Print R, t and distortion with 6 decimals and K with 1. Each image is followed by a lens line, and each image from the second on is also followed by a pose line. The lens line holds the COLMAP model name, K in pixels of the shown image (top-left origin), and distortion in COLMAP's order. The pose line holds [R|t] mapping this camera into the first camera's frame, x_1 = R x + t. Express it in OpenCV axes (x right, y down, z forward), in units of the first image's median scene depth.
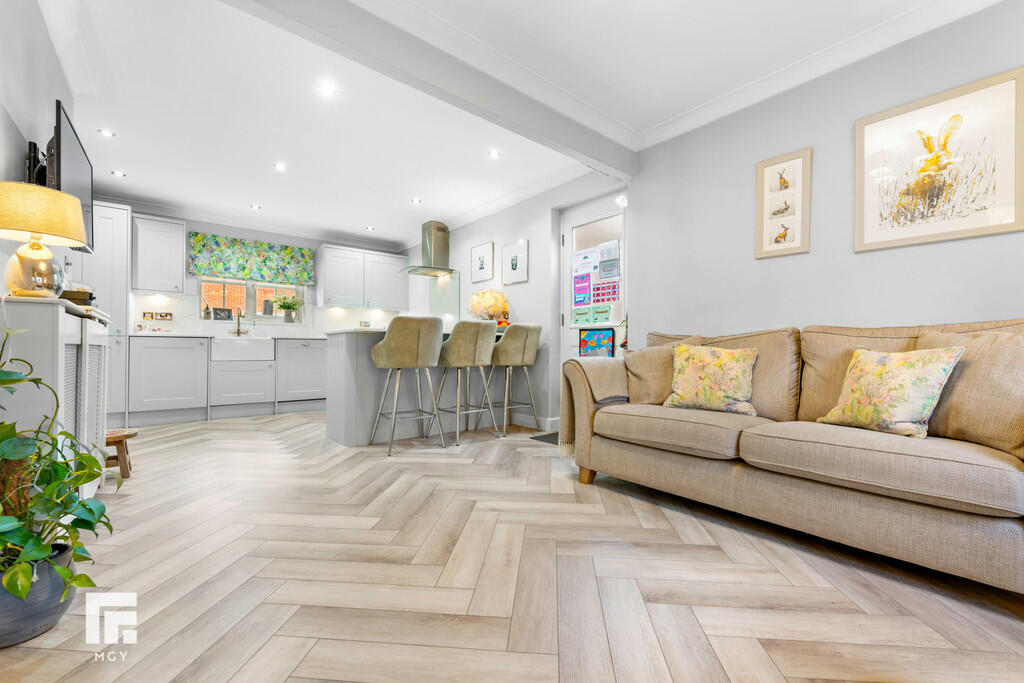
lens RADIAL K [[412.7, 0, 516.8], [0, 412.7, 344.1], [0, 0, 1]] dist [0.003223, 0.000183]
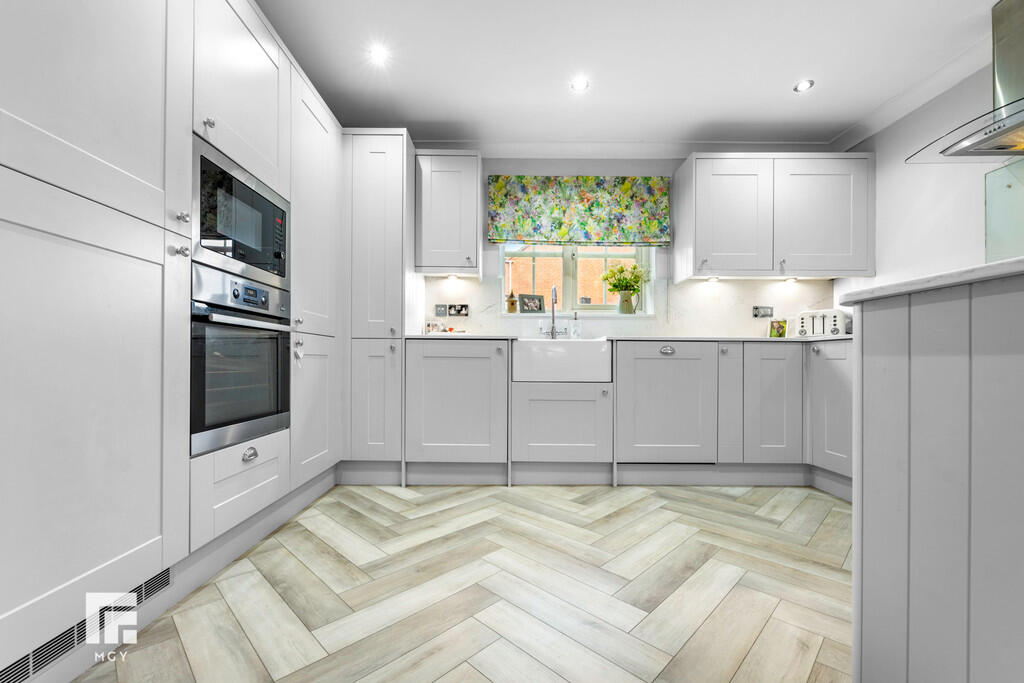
lens RADIAL K [[420.5, 0, 508.2], [0, 420.5, 354.3], [0, 0, 1]] dist [0.002892, 0.000110]
pose [[0.767913, -0.003456, -0.640544, -0.426402], [0.001445, 0.999992, -0.003663, 0.006623], [0.640552, 0.001888, 0.767912, 0.628185]]
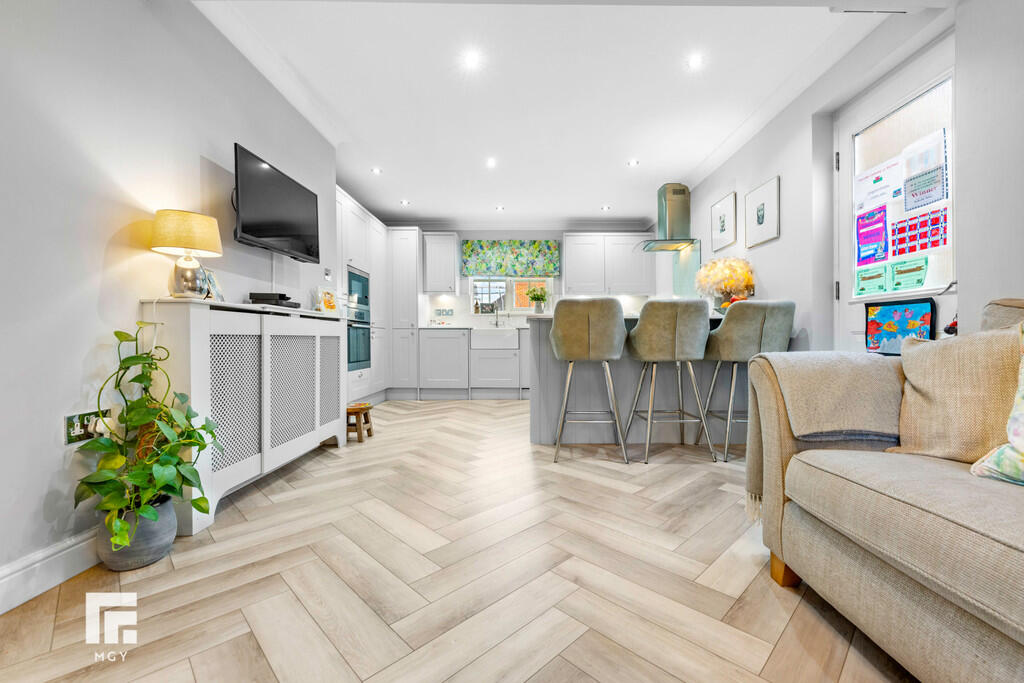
lens RADIAL K [[423.9, 0, 528.4], [0, 423.9, 337.6], [0, 0, 1]] dist [0.000191, -0.000178]
pose [[0.771651, -0.004139, -0.636033, 0.156229], [0.010338, 0.999928, 0.006034, 0.003549], [0.635962, -0.011232, 0.771638, 0.210990]]
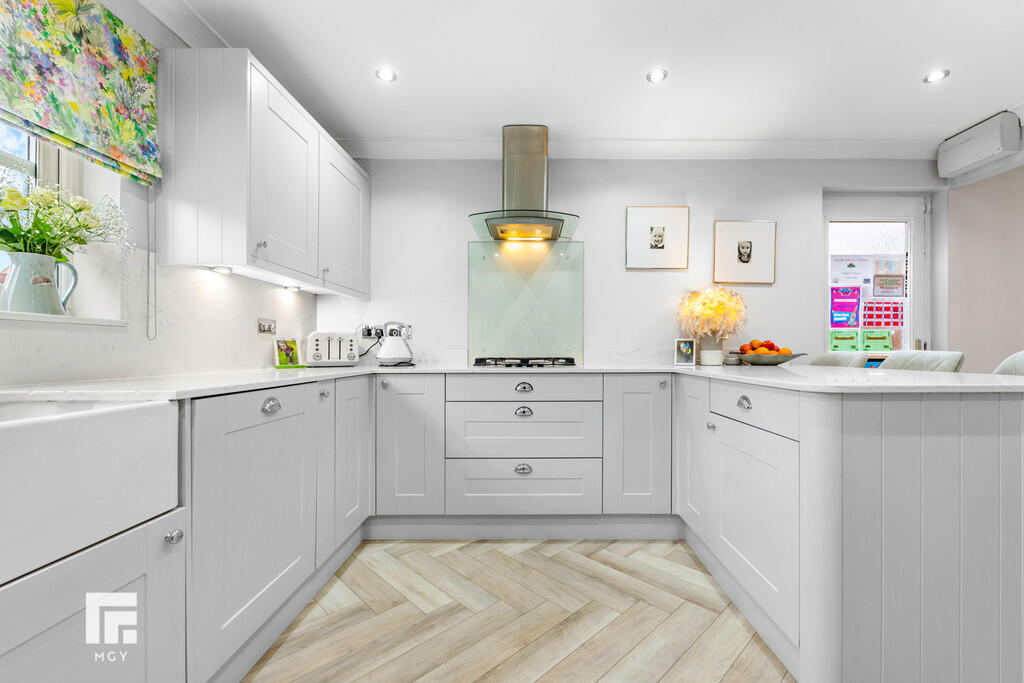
lens RADIAL K [[423.8, 0, 531.9], [0, 423.8, 348.4], [0, 0, 1]] dist [-0.000566, -0.001011]
pose [[0.640388, 0.003638, 0.768043, -0.772703], [-0.007776, 0.999968, 0.001746, -0.049201], [-0.768012, -0.007090, 0.640396, 0.894804]]
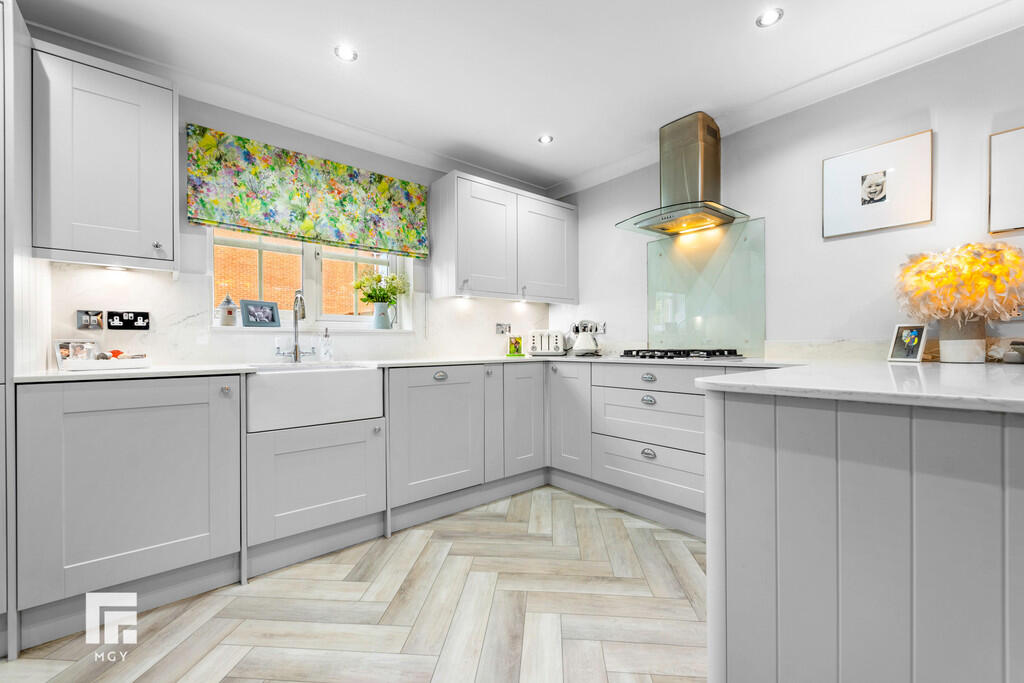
lens RADIAL K [[417.1, 0, 512.0], [0, 417.1, 341.5], [0, 0, 1]] dist [0.001110, -0.000953]
pose [[0.999957, -0.009233, 0.000041, -0.546559], [0.009232, 0.999949, 0.004033, -0.051391], [-0.000079, -0.004033, 0.999992, 0.677044]]
